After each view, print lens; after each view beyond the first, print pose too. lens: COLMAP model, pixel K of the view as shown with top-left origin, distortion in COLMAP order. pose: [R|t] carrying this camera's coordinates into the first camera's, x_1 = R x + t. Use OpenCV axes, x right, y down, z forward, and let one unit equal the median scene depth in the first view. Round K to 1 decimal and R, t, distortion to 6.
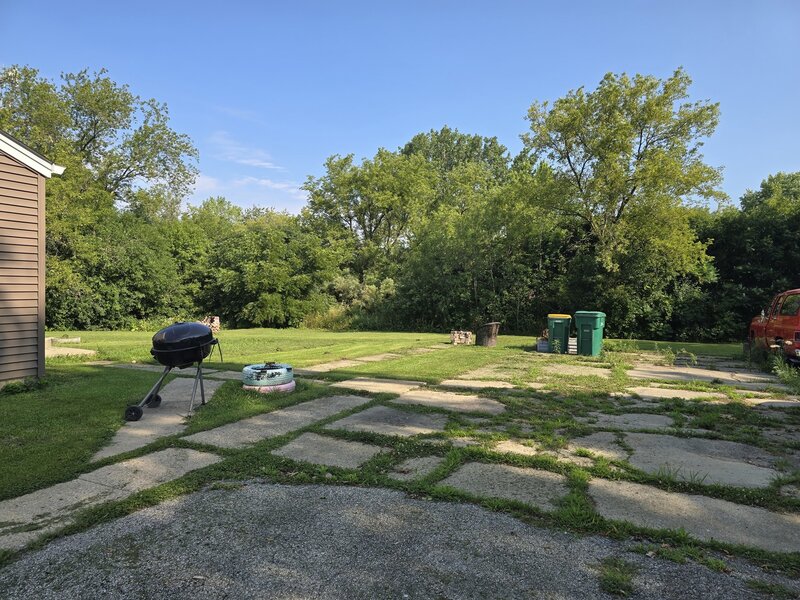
lens RADIAL K [[546.3, 0, 397.8], [0, 546.3, 290.4], [0, 0, 1]] dist [0.124137, -0.118687]
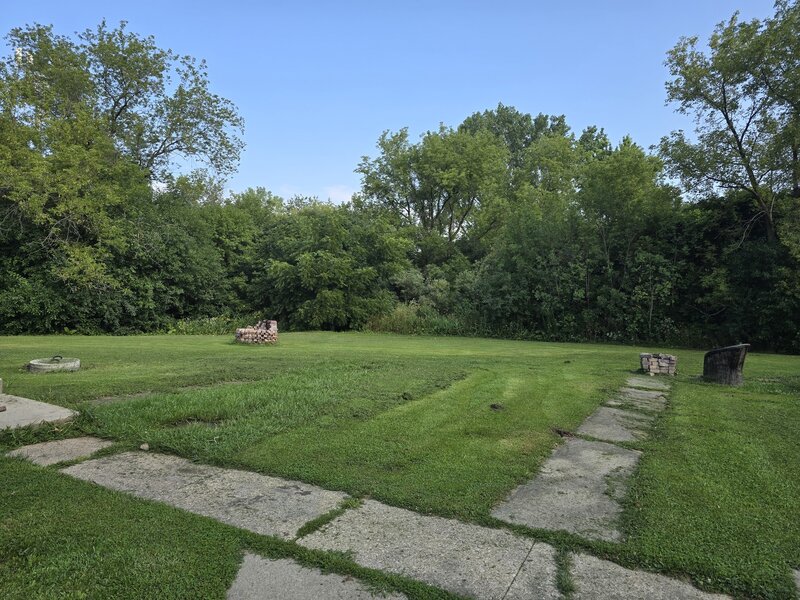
lens RADIAL K [[542.3, 0, 400.0], [0, 542.3, 300.0], [0, 0, 1]] dist [0.075663, -0.058151]
pose [[0.998455, 0.005868, -0.055249, -0.077011], [-0.004376, 0.999623, 0.027088, -0.001038], [0.055388, -0.026804, 0.998105, 0.180491]]
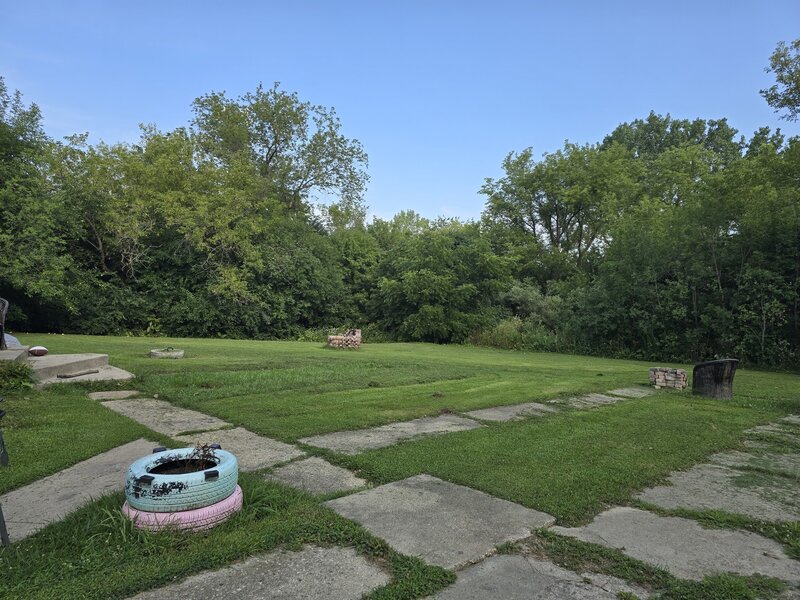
lens RADIAL K [[542.3, 0, 400.0], [0, 542.3, 300.0], [0, 0, 1]] dist [0.075663, -0.058151]
pose [[0.939561, 0.013076, -0.342132, 0.019876], [-0.014792, 0.999888, -0.002405, 0.000750], [0.342062, 0.007321, 0.939649, 0.140347]]
